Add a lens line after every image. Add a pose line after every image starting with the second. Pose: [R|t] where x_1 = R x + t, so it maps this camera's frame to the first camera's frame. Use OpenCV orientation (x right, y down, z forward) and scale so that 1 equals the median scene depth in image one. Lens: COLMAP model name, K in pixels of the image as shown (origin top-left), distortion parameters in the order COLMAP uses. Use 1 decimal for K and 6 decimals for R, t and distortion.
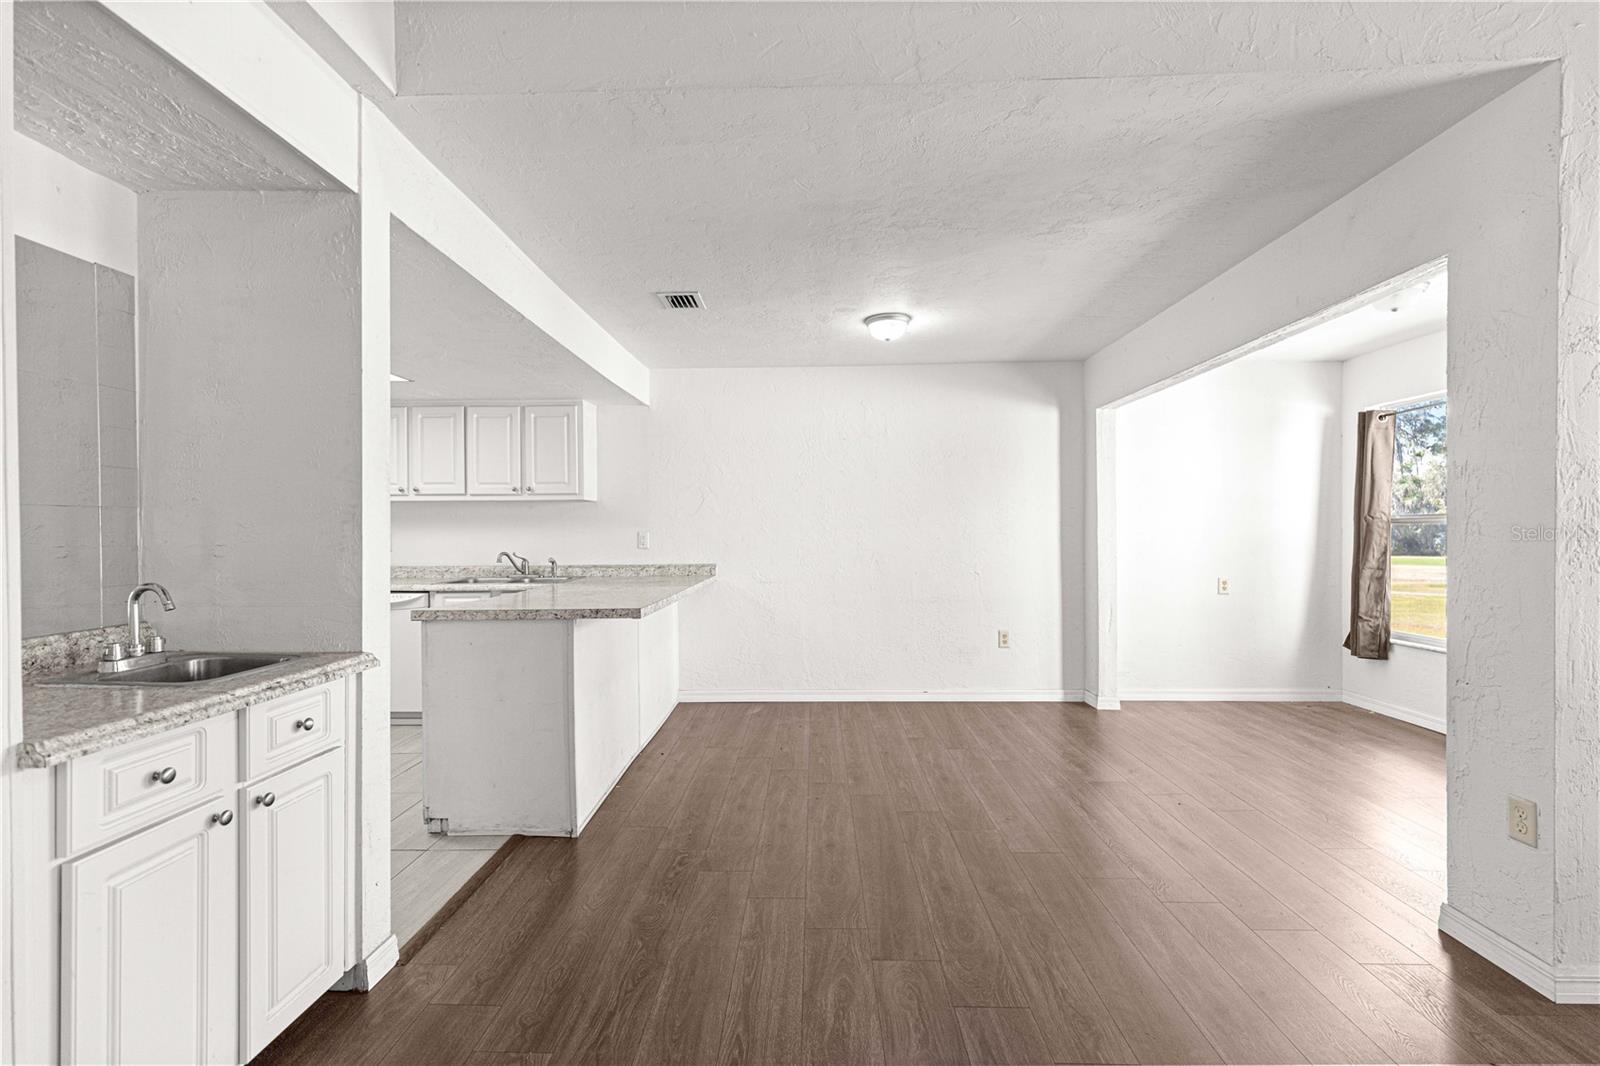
lens RADIAL K [[722.2, 0, 798.0], [0, 722.2, 534.1], [0, 0, 1]] dist [0.010419, -0.000729]
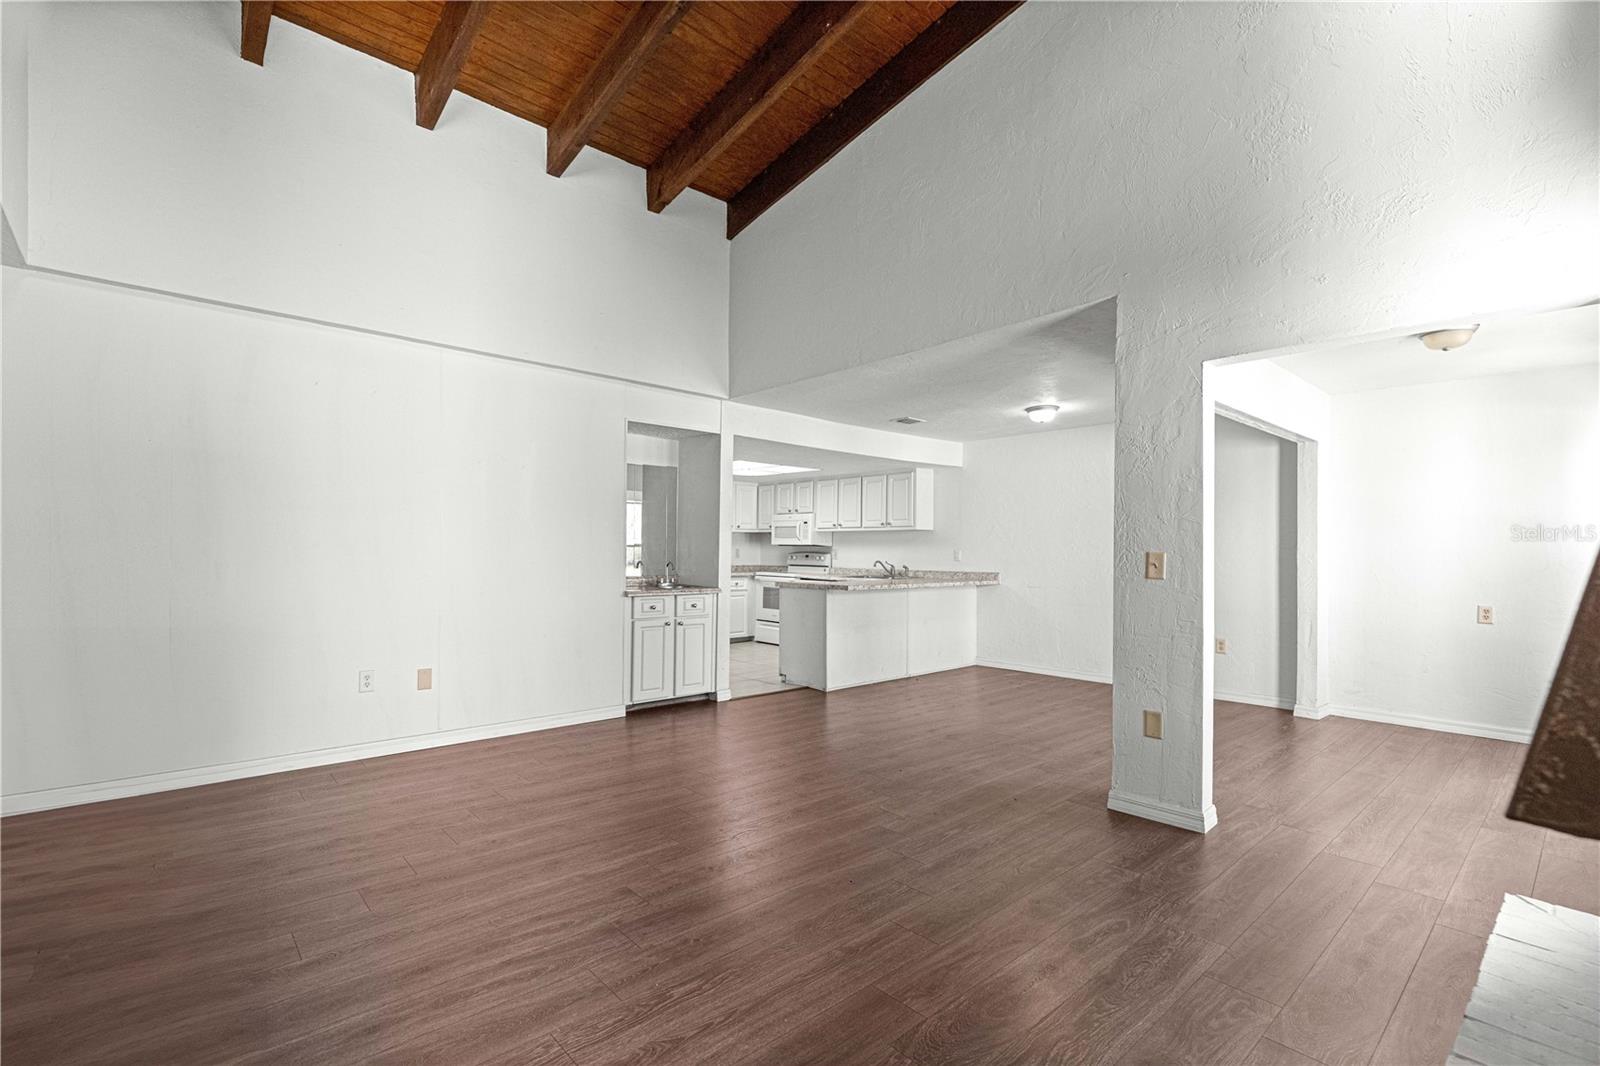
lens RADIAL K [[722.2, 0, 774.2], [0, 722.2, 547.4], [0, 0, 1]] dist [0.010419, -0.000729]
pose [[0.670877, 0.008262, -0.741523, 0.696137], [-0.014097, 0.999899, -0.001613, -0.000447], [0.741435, 0.011535, 0.670926, -0.326218]]
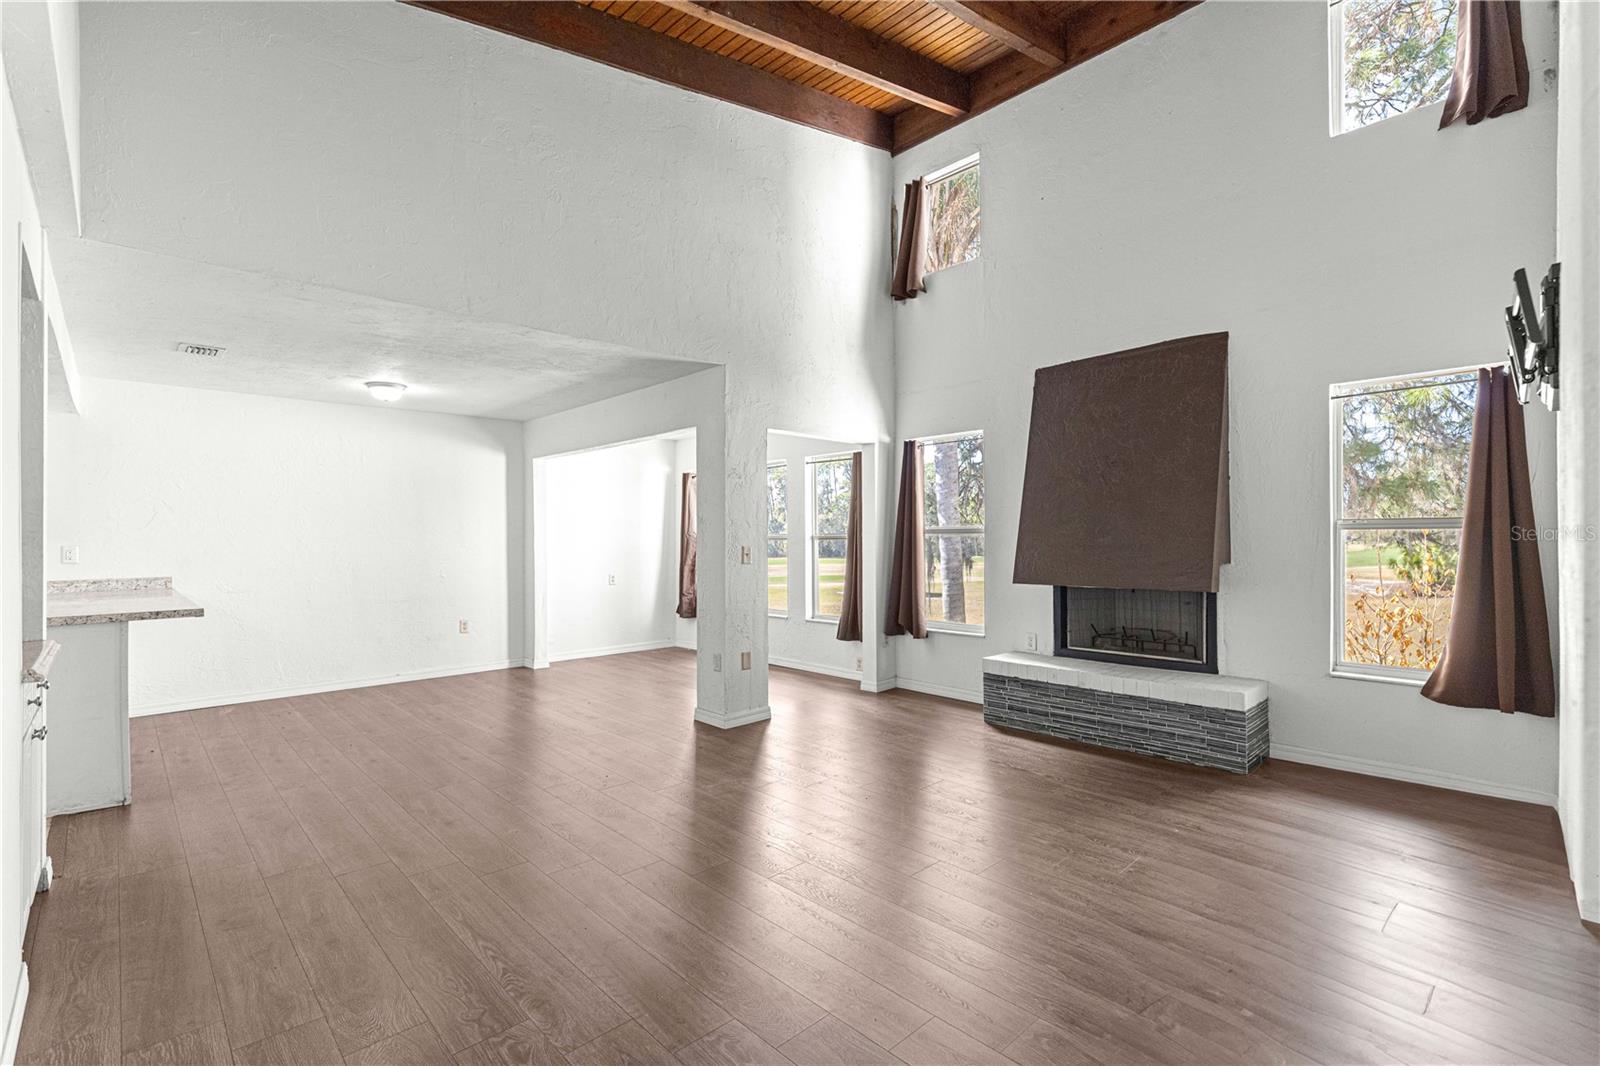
lens RADIAL K [[722.2, 0, 791.3], [0, 722.2, 545.3], [0, 0, 1]] dist [0.010419, -0.000729]
pose [[0.715769, -0.004438, 0.698323, -0.219414], [0.000832, 0.999985, 0.005503, -0.008435], [-0.698336, -0.003358, 0.715762, -0.377044]]
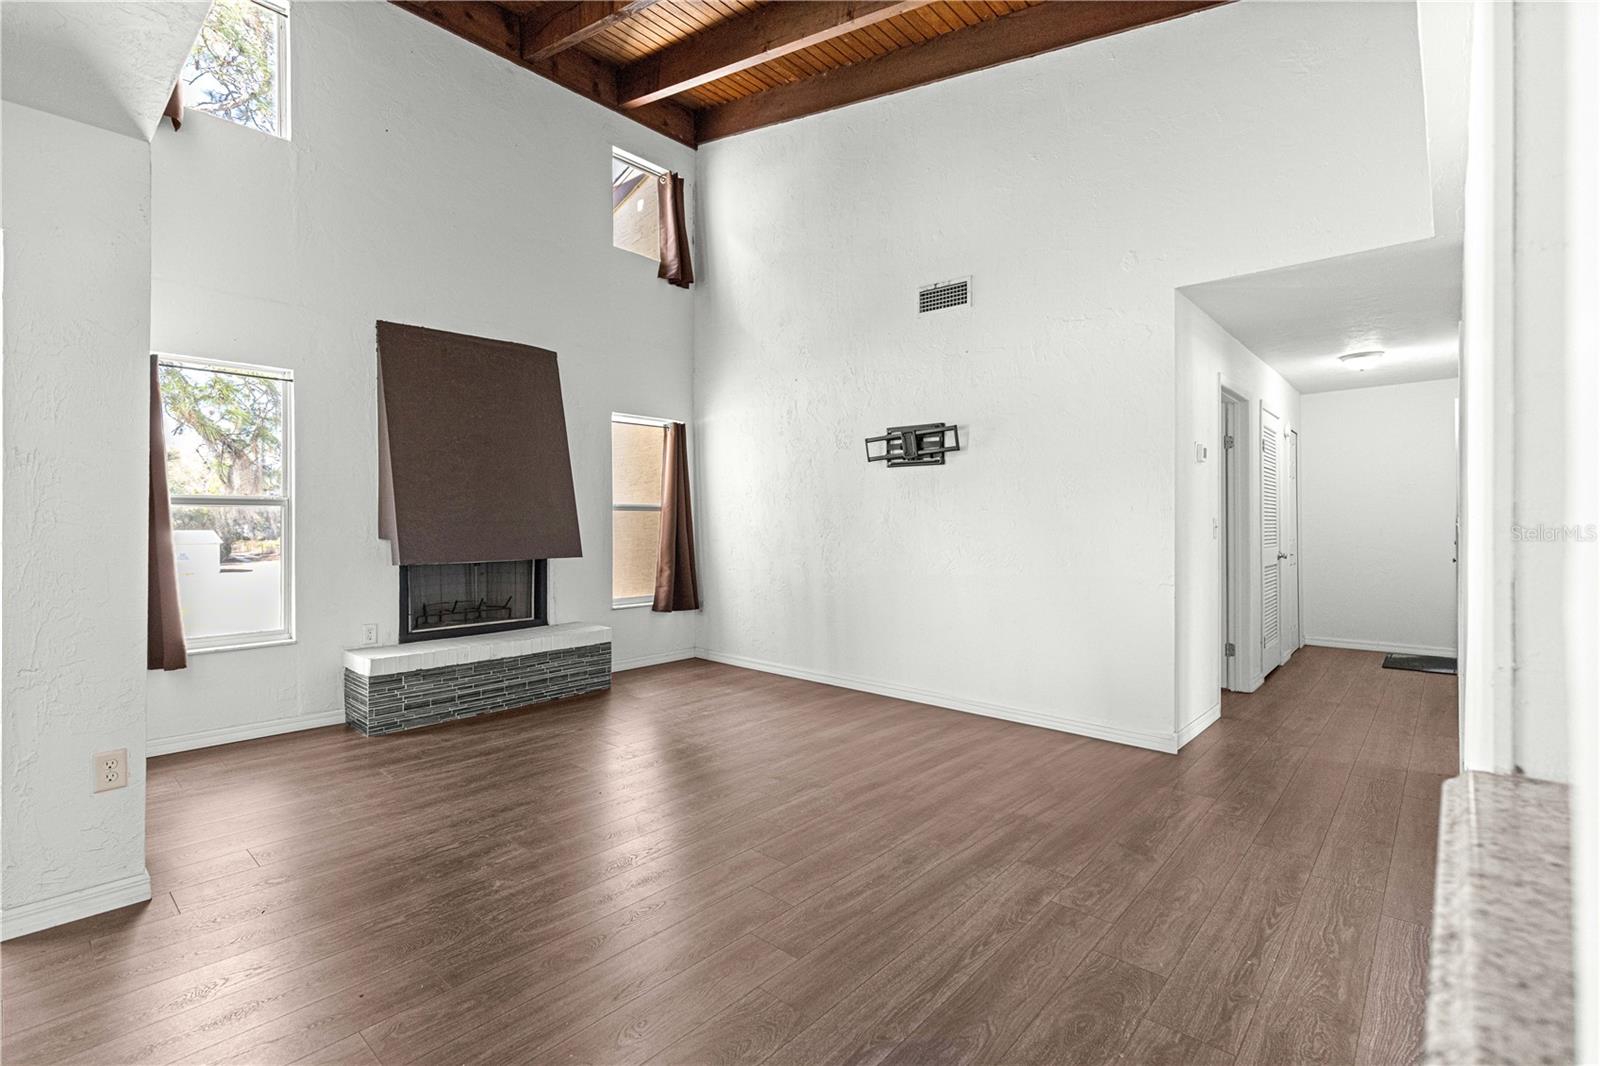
lens RADIAL K [[722.2, 0, 799.4], [0, 722.2, 527.1], [0, 0, 1]] dist [0.010419, -0.000729]
pose [[-0.758417, 0.001870, 0.651767, -0.231575], [0.005338, 0.999980, 0.003342, 0.004272], [-0.651748, 0.006014, -0.758412, 0.463624]]
